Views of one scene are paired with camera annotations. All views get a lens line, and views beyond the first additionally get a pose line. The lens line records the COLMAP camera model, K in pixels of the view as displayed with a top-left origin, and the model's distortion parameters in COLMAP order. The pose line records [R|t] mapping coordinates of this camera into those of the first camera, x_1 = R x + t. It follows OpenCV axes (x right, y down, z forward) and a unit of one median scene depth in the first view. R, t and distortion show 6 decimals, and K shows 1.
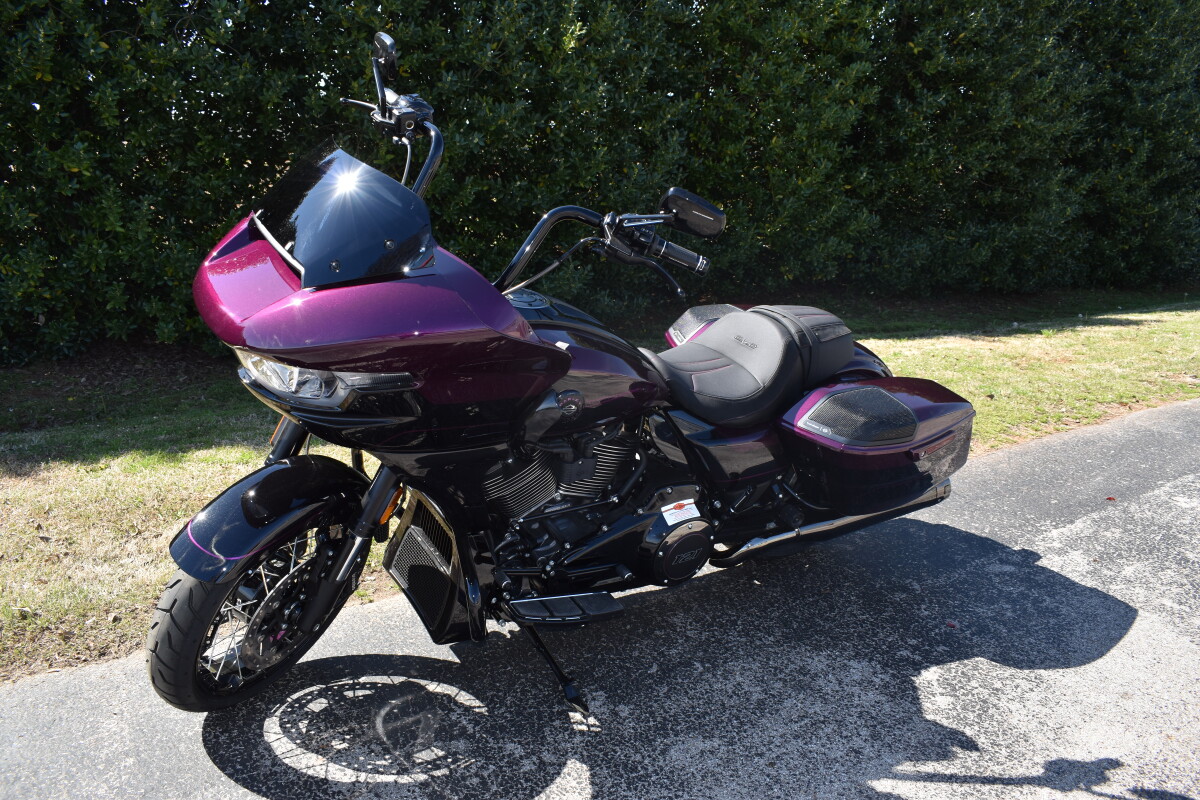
lens RADIAL K [[965.6, 0, 595.9], [0, 965.6, 402.3], [0, 0, 1]] dist [-0.094499, 0.019977]
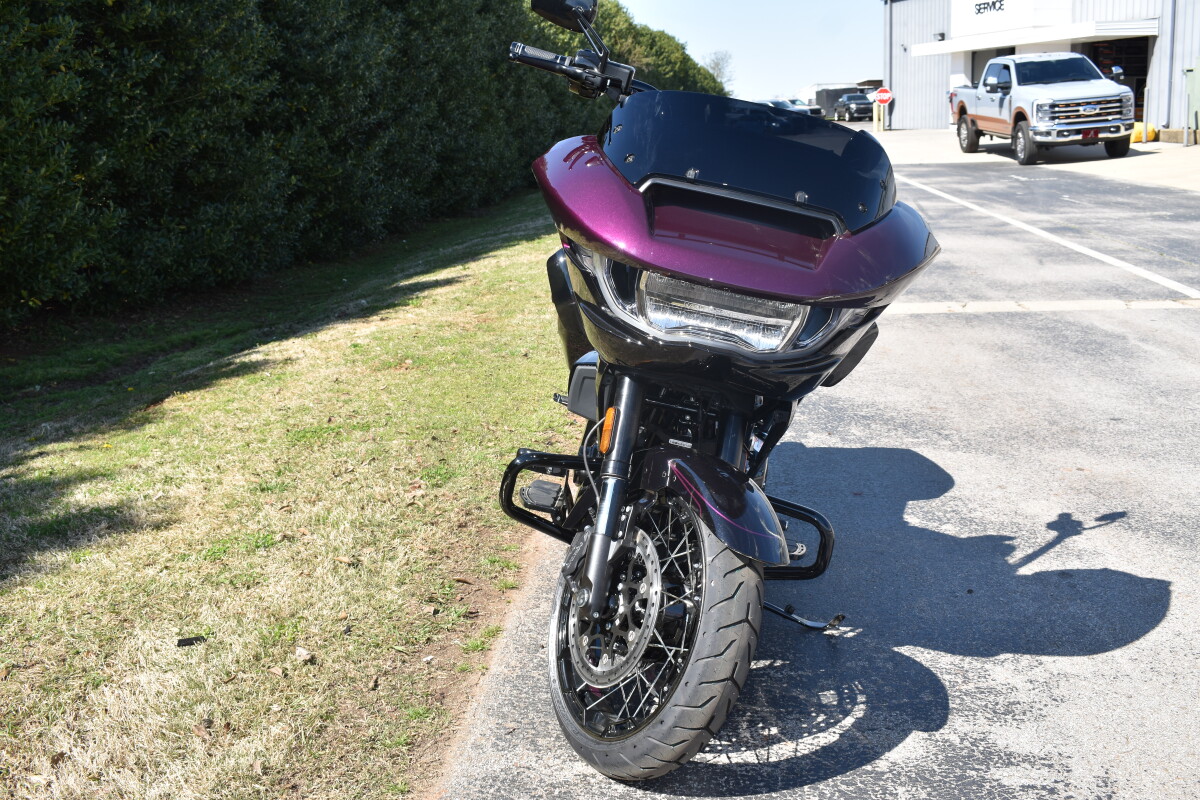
lens RADIAL K [[1244.9, 0, 603.1], [0, 1244.9, 404.2], [0, 0, 1]] dist [-0.071183, 0.000000]
pose [[0.613831, -0.218128, 0.758704, -1.232522], [0.247101, 0.965864, 0.077769, -0.089296], [-0.749768, 0.139740, 0.646777, 0.289129]]
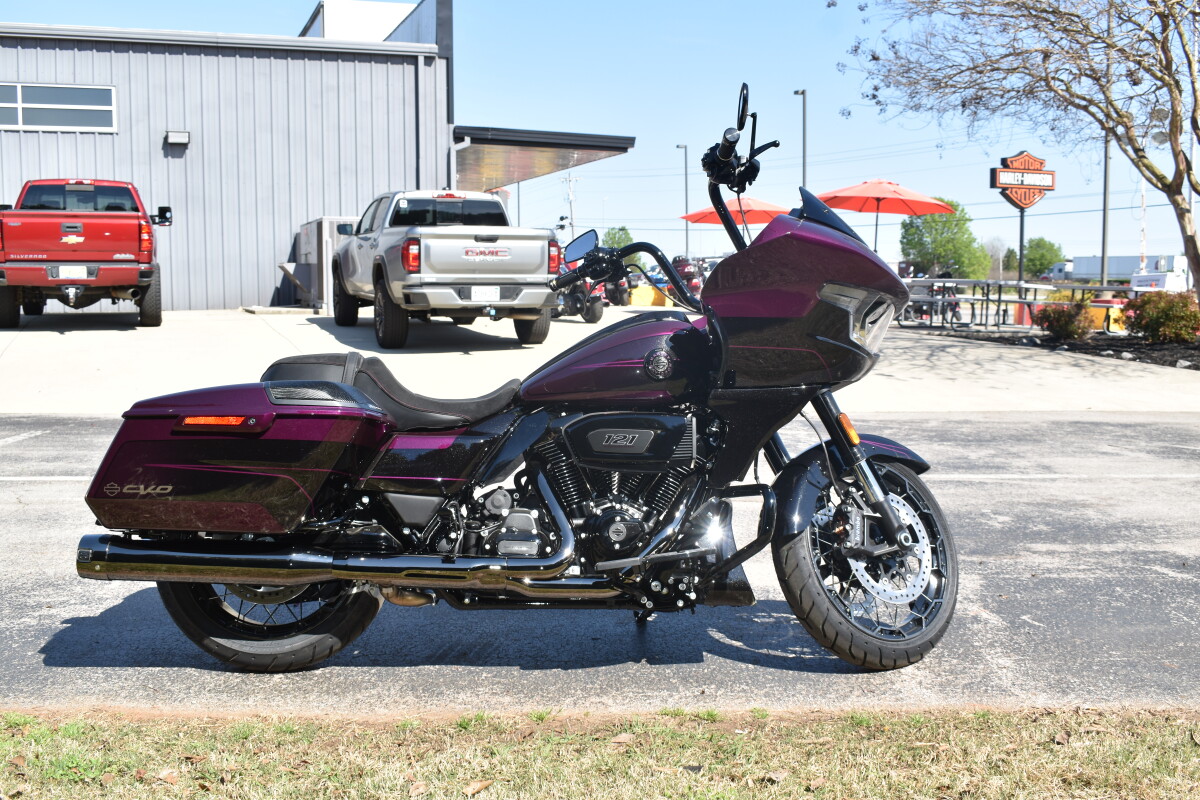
lens RADIAL K [[1244.9, 0, 604.1], [0, 1244.9, 403.1], [0, 0, 1]] dist [-0.071183, 0.000000]
pose [[-0.862906, -0.066701, 0.500943, -0.866996], [0.112511, 0.941017, 0.319106, -0.549203], [-0.492680, 0.331720, -0.804505, 2.479973]]
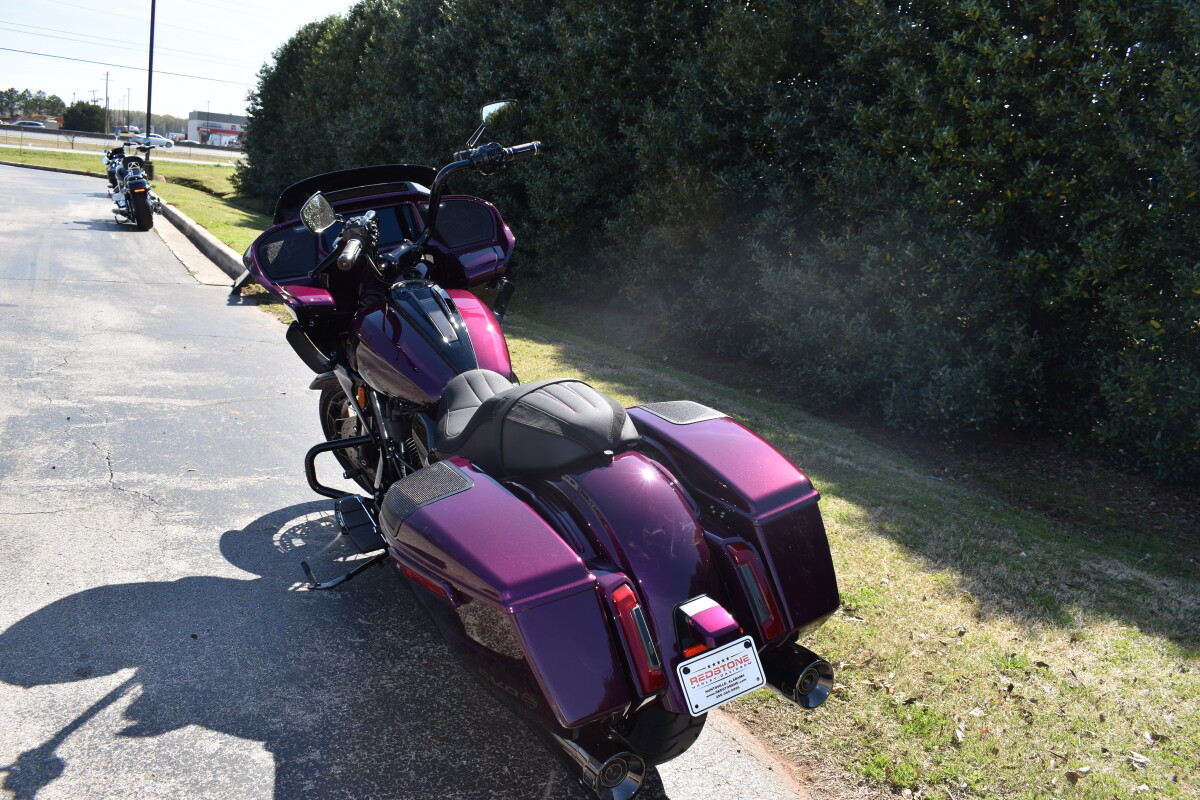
lens RADIAL K [[965.6, 0, 597.2], [0, 965.6, 400.6], [0, 0, 1]] dist [-0.094499, 0.019977]
pose [[-0.052742, 0.190241, -0.980320, 1.292871], [-0.360002, 0.912053, 0.196362, -0.330553], [0.931460, 0.363274, 0.020383, 1.332592]]
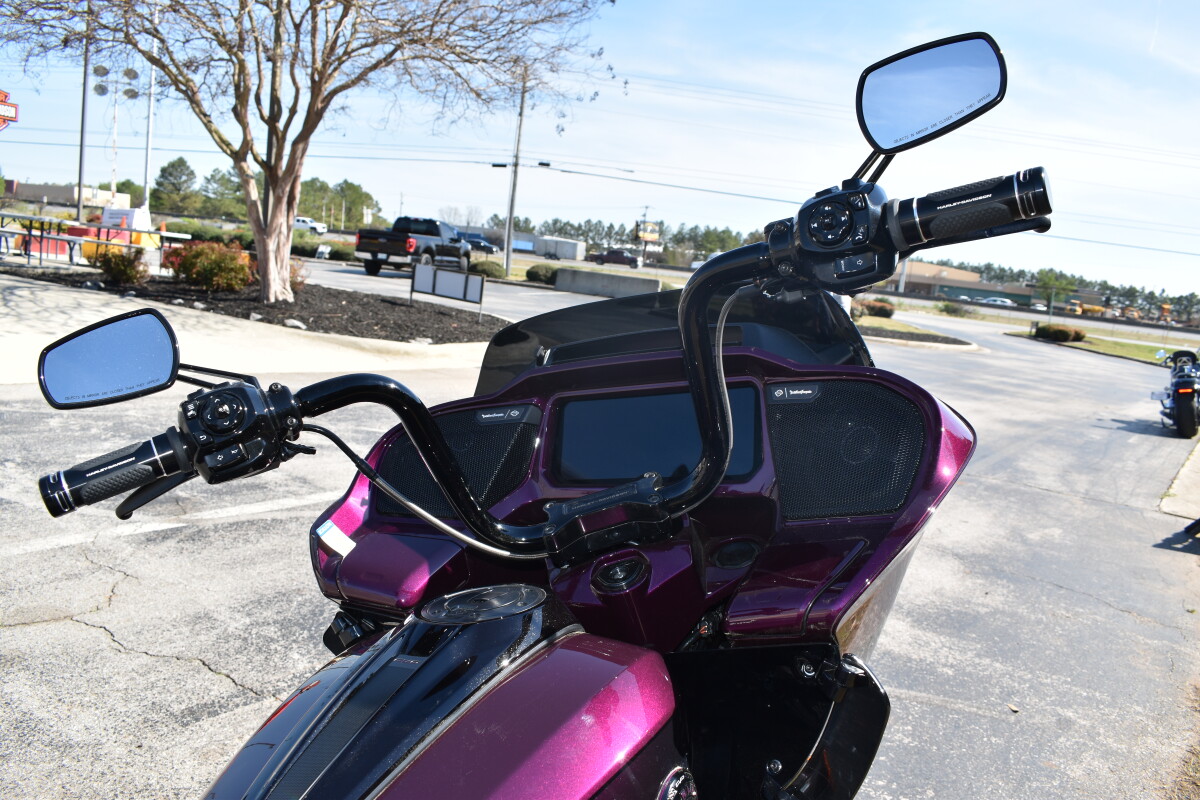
lens RADIAL K [[965.6, 0, 603.8], [0, 965.6, 399.8], [0, 0, 1]] dist [-0.094499, 0.019977]
pose [[-0.911366, -0.063295, -0.406702, 0.119967], [-0.222440, 0.907121, 0.357284, -0.372725], [0.346313, 0.416084, -0.840798, 1.392581]]
